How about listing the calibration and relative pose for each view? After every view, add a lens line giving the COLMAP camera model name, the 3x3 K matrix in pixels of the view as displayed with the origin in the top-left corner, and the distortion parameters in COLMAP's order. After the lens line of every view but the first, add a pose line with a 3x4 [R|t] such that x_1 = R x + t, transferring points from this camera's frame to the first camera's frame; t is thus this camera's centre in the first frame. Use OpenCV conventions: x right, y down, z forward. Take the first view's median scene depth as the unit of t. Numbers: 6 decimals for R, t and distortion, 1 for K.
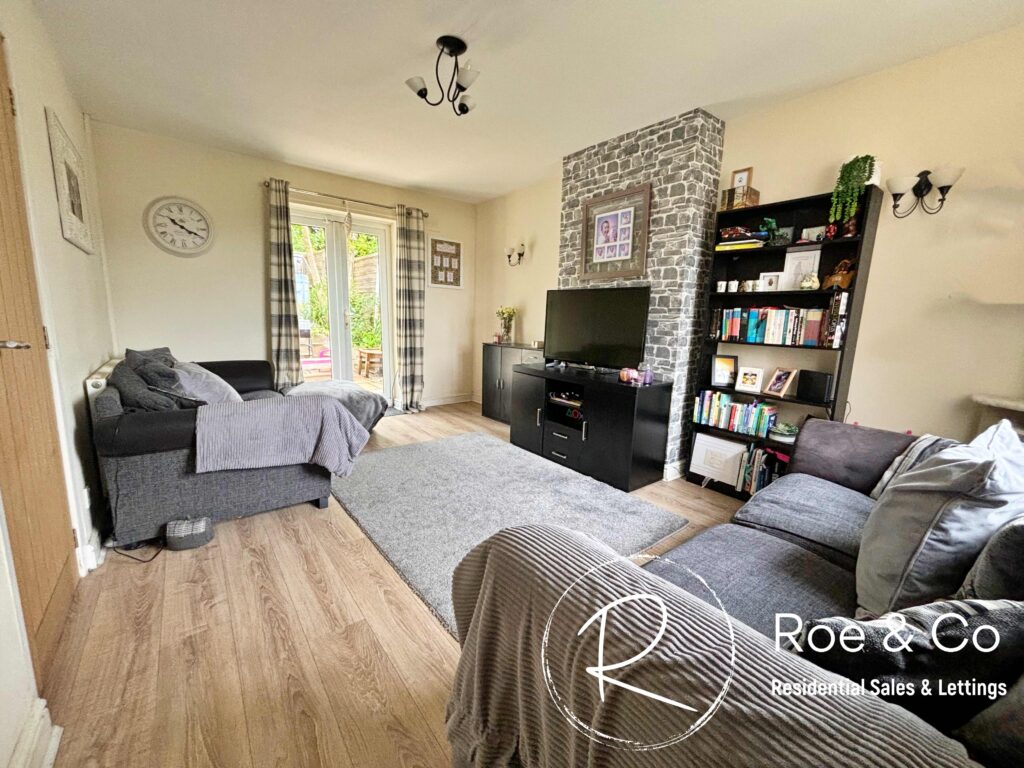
lens RADIAL K [[409.2, 0, 511.7], [0, 409.2, 388.1], [0, 0, 1]] dist [0.001215, 0.000183]
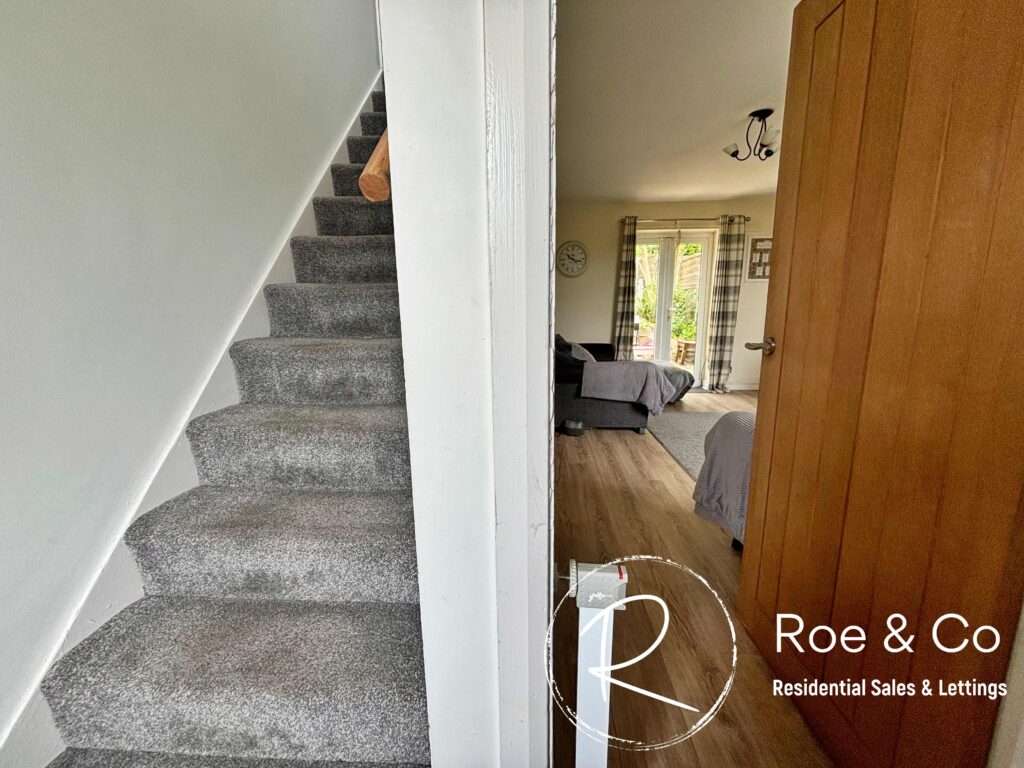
lens RADIAL K [[409.2, 0, 511.7], [0, 409.2, 388.1], [0, 0, 1]] dist [0.001215, 0.000183]
pose [[0.735317, 0.088849, -0.671875, 0.127509], [-0.083155, 0.995707, 0.040665, 0.057966], [0.672603, 0.025968, 0.739548, -0.299521]]
